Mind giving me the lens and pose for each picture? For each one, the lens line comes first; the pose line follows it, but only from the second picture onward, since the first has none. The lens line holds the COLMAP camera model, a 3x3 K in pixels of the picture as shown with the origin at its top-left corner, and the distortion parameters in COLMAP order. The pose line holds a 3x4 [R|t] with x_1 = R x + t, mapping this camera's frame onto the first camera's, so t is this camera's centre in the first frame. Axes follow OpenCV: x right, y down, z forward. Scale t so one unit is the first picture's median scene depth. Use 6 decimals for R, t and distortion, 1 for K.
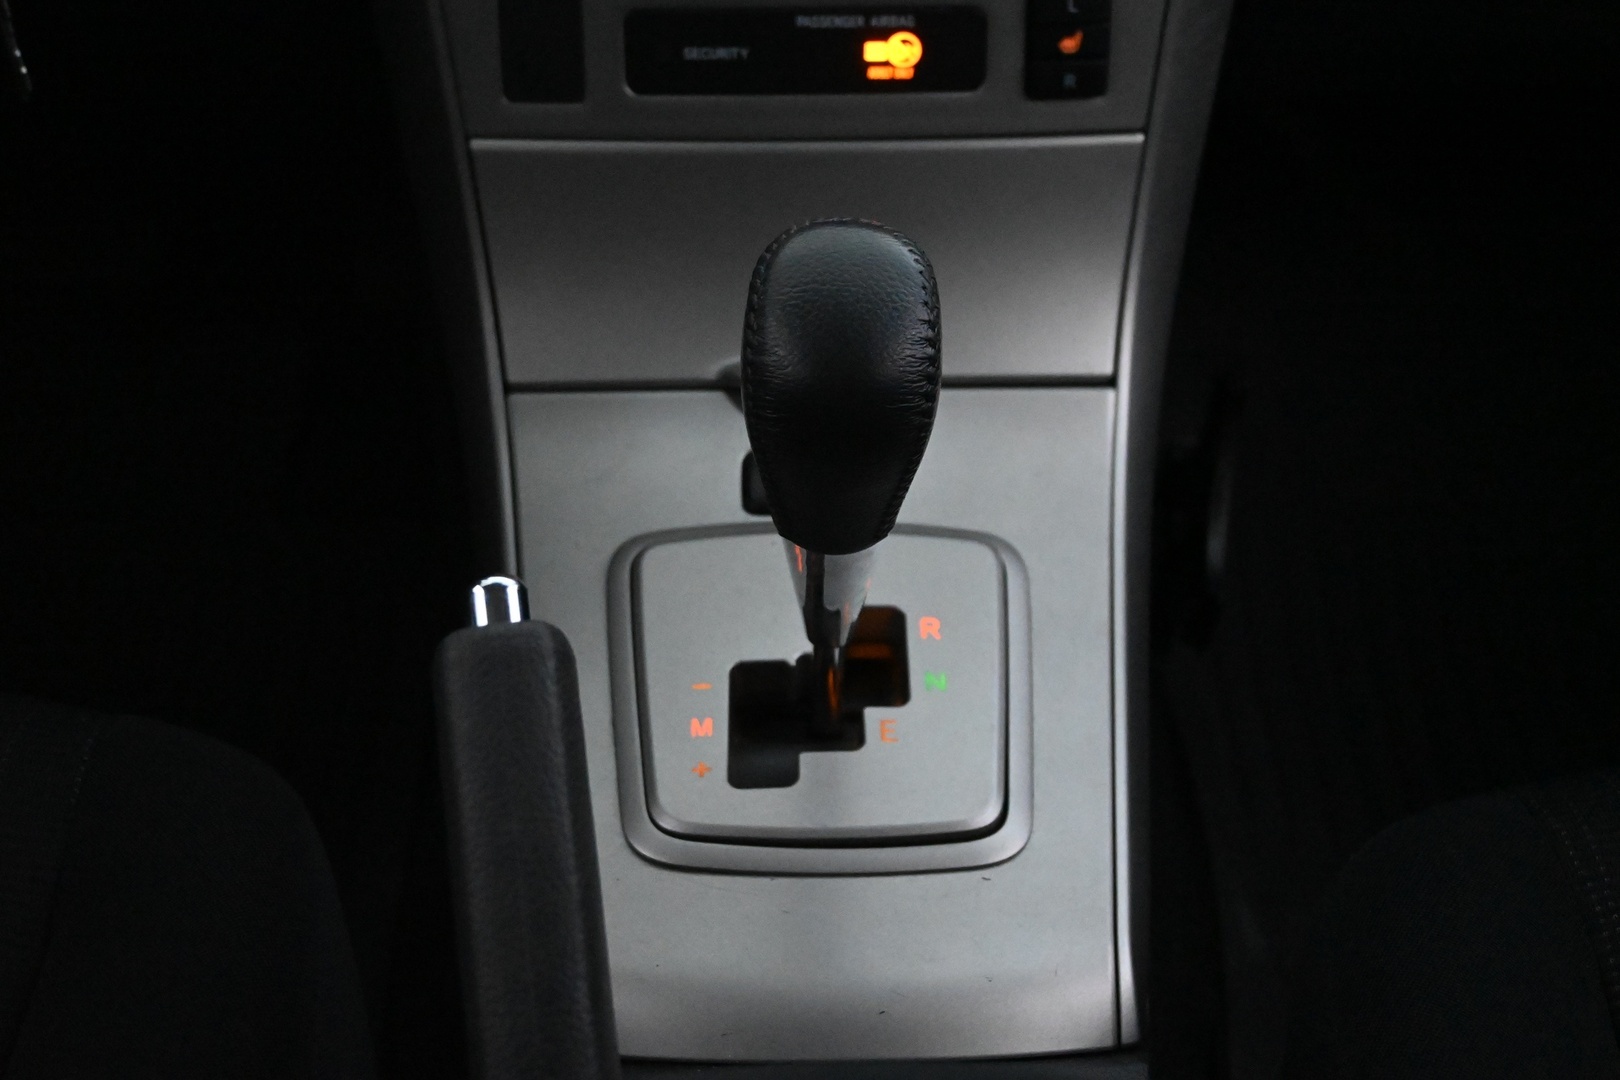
lens RADIAL K [[2470.6, 0, 810.2], [0, 2470.6, 541.4], [0, 0, 1]] dist [0.007308, 0.000000]
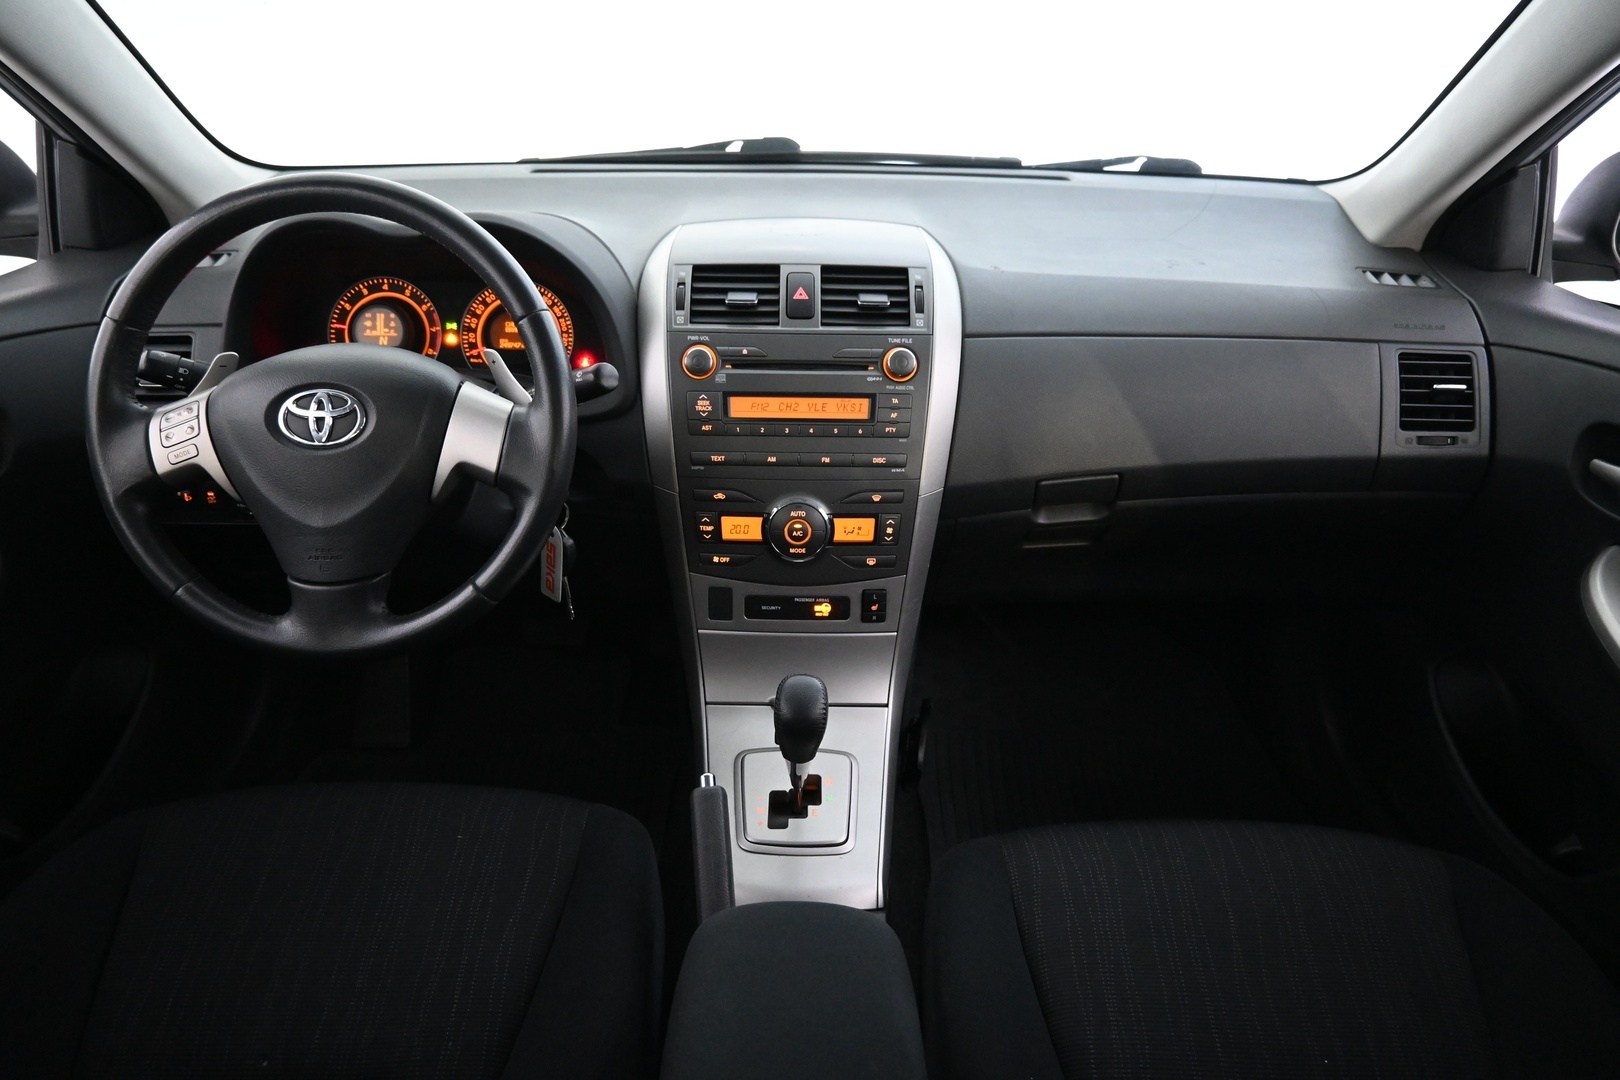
lens RADIAL K [[1106.2, 0, 805.9], [0, 1106.2, 546.8], [0, 0, 1]] dist [0.004084, -0.007289]
pose [[0.999610, 0.024199, -0.013937, 0.029836], [-0.025844, 0.990717, -0.133464, -0.078074], [0.010578, 0.133772, 0.990956, -0.535275]]
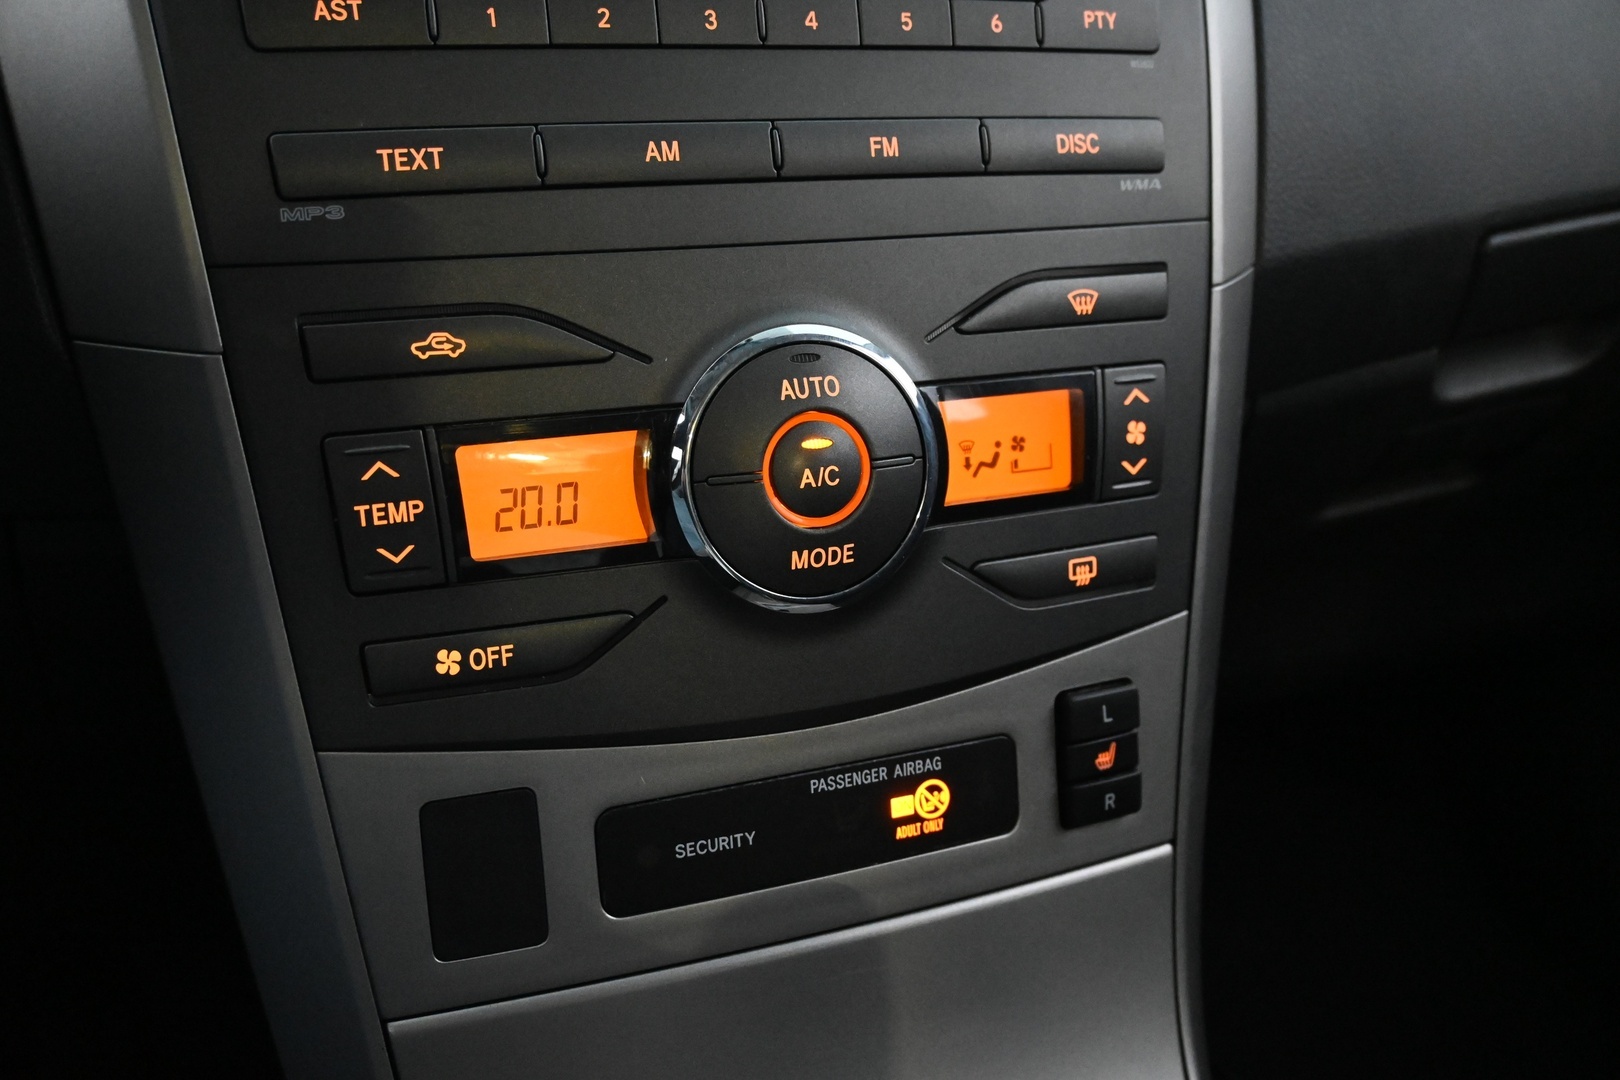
lens RADIAL K [[1550.0, 0, 814.8], [0, 1550.0, 522.9], [0, 0, 1]] dist [-0.000407, 0.000000]
pose [[0.926020, -0.105007, 0.362576, -0.174558], [0.207877, 0.943616, -0.257634, -0.162019], [-0.315079, 0.313946, 0.895636, 0.529595]]
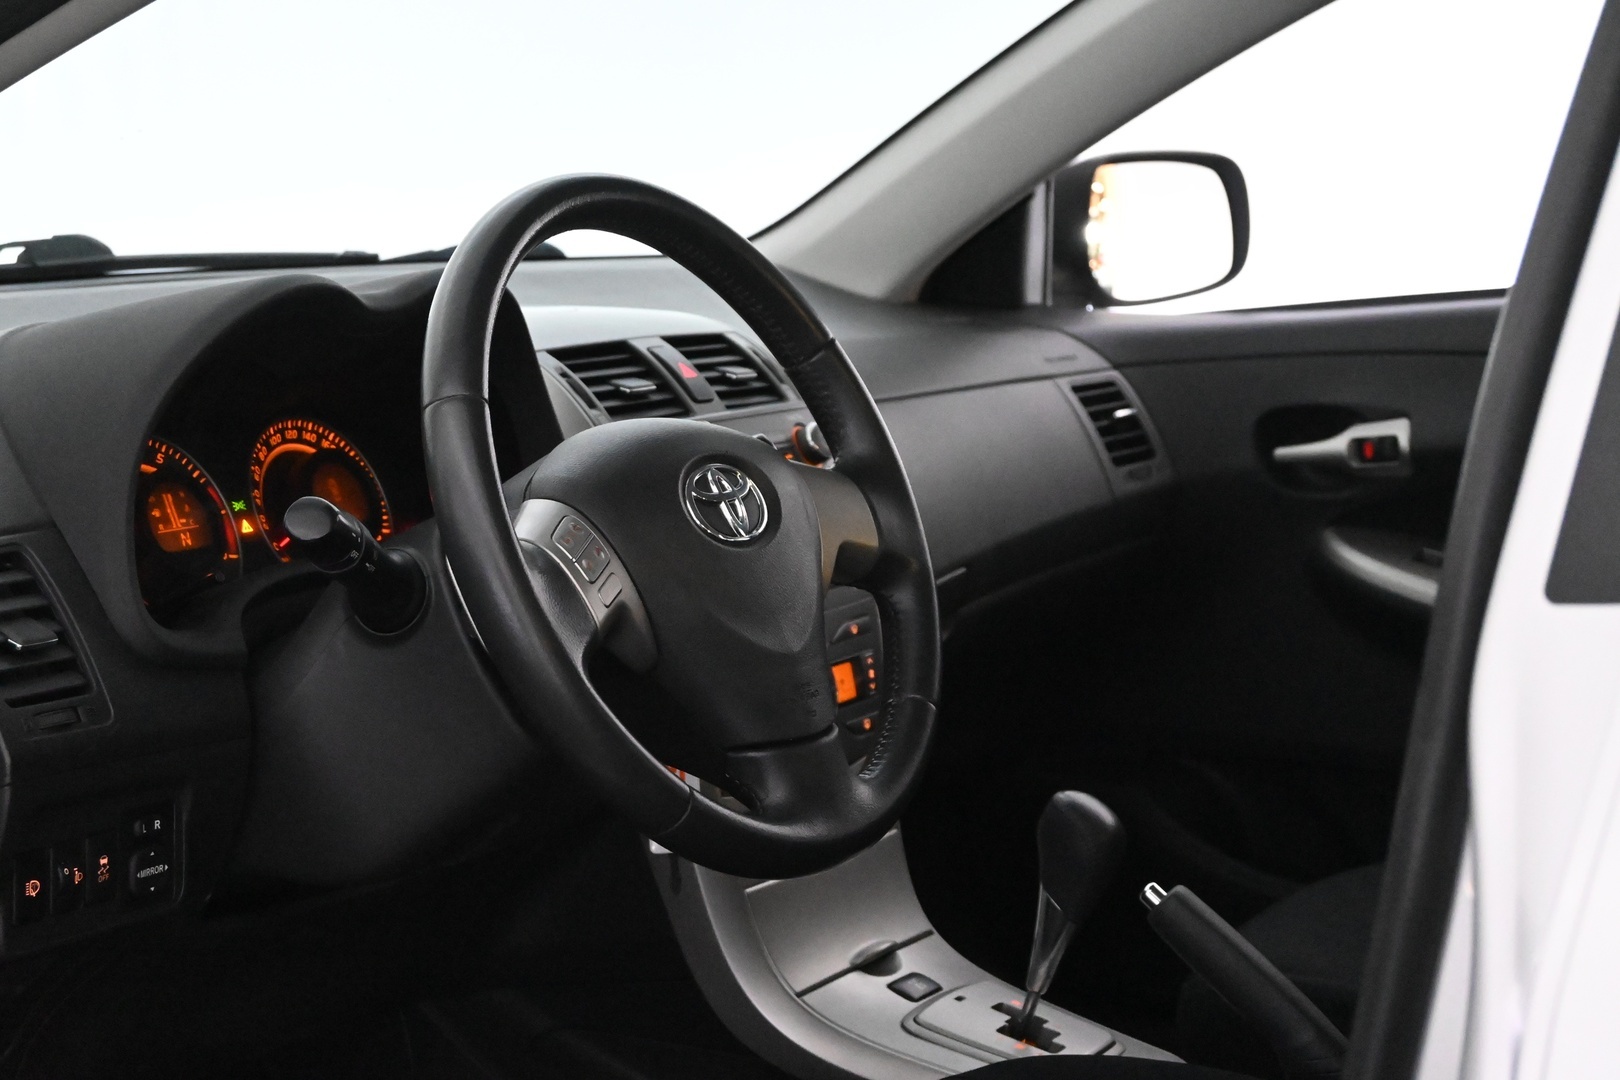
lens RADIAL K [[2909.4, 0, 809.7], [0, 2909.4, 539.2], [0, 0, 1]] dist [0.029545, 0.000000]
pose [[0.527000, -0.109578, 0.842772, -2.234480], [0.480422, 0.856416, -0.189064, 0.082087], [-0.701046, 0.504523, 0.503975, -0.462713]]
